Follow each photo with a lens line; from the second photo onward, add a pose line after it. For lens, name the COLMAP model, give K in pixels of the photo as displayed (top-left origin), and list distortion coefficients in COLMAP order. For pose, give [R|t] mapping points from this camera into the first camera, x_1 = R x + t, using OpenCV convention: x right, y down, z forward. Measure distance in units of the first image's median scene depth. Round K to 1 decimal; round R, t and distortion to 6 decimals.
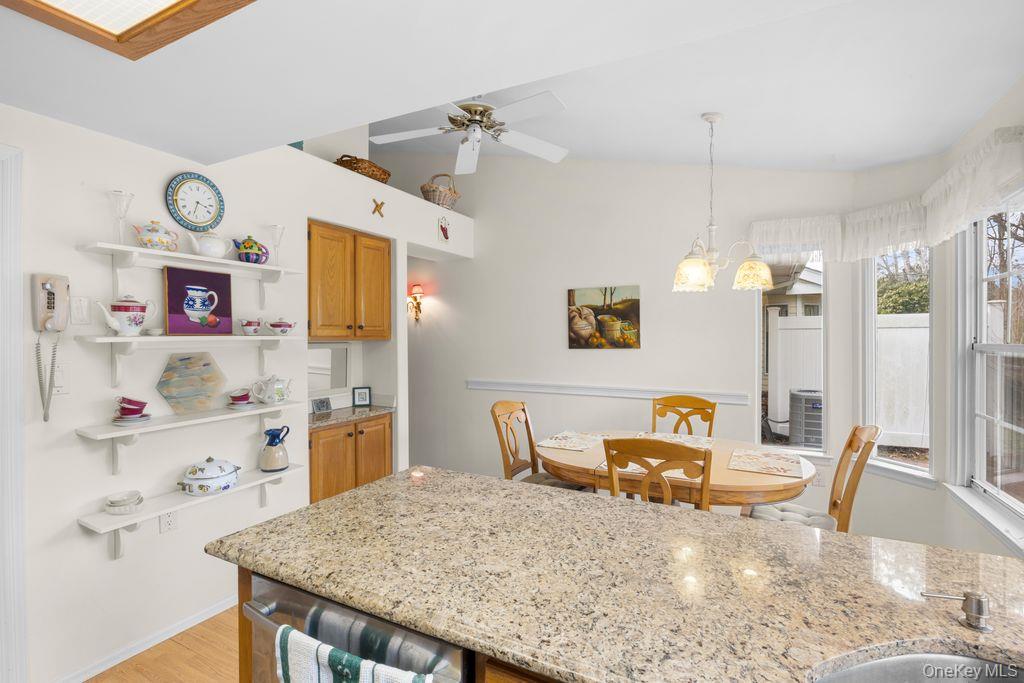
lens RADIAL K [[493.2, 0, 512.4], [0, 493.2, 343.2], [0, 0, 1]] dist [-0.013180, 0.000452]
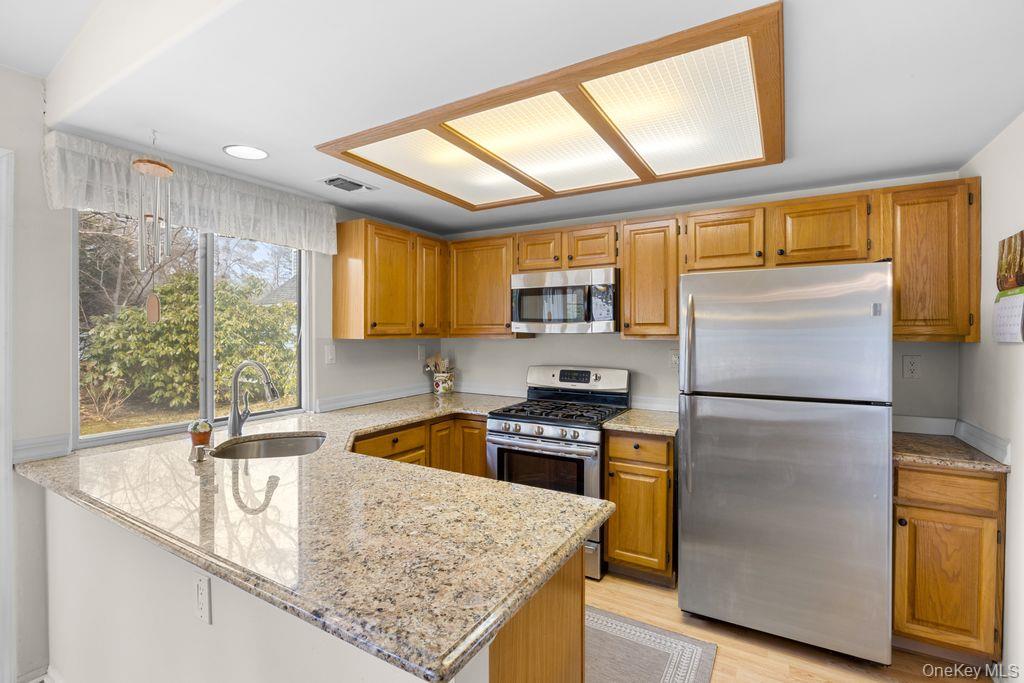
lens RADIAL K [[469.5, 0, 510.8], [0, 469.5, 332.9], [0, 0, 1]] dist [-0.015125, 0.000648]
pose [[-0.998509, -0.003446, 0.054474, -0.233173], [-0.002616, 0.999879, 0.015303, -0.018353], [-0.054520, 0.015138, -0.998398, 1.187537]]
